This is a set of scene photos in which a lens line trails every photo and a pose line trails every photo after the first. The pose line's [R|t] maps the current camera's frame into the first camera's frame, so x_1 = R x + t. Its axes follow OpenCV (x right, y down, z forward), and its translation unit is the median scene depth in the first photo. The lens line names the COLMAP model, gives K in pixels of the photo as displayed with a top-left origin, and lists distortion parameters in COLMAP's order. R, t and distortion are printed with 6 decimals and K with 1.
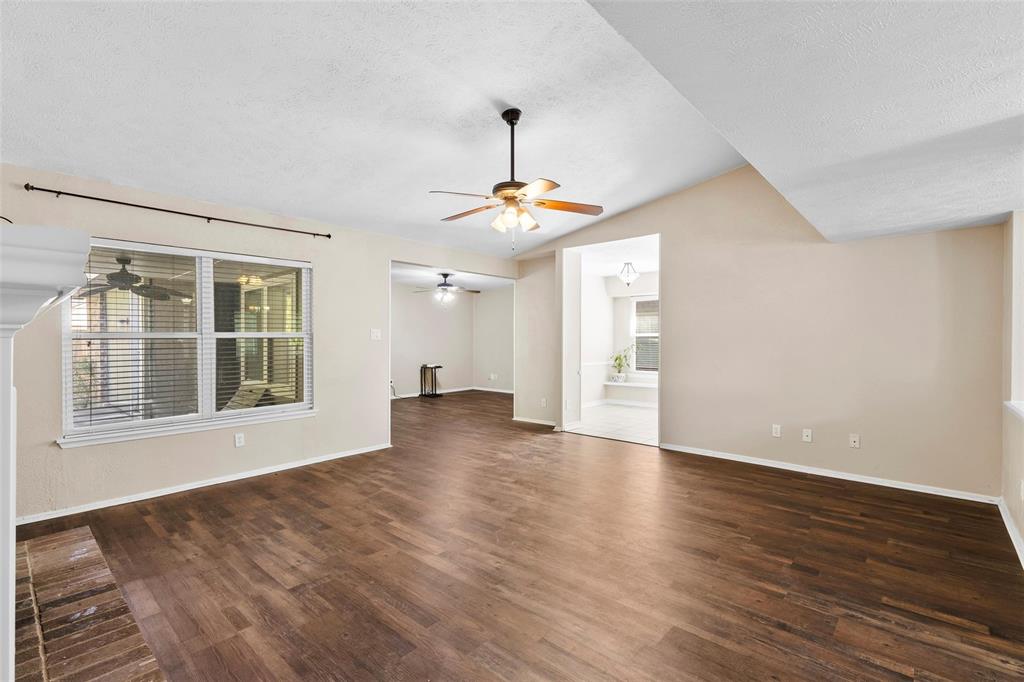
lens RADIAL K [[466.5, 0, 512.7], [0, 466.5, 341.2], [0, 0, 1]] dist [0.006282, 0.000377]
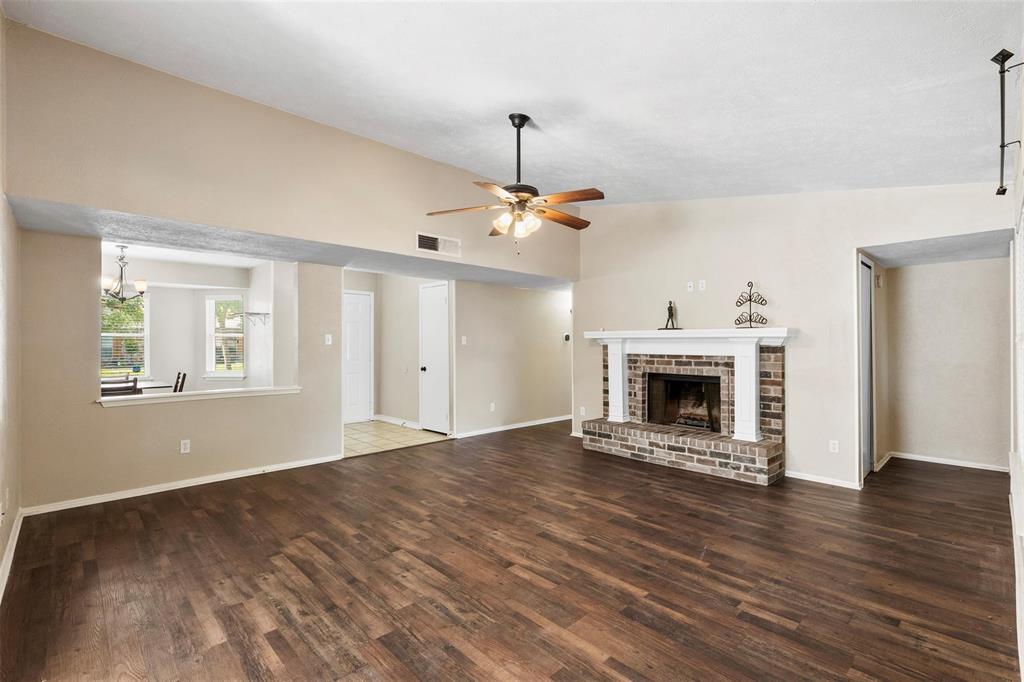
lens RADIAL K [[466.5, 0, 511.4], [0, 466.5, 341.9], [0, 0, 1]] dist [0.006282, 0.000377]
pose [[-0.997077, 0.005999, 0.076167, -0.056839], [0.005808, 0.999979, -0.002719, -0.007304], [-0.076182, -0.002269, -0.997091, 1.917526]]
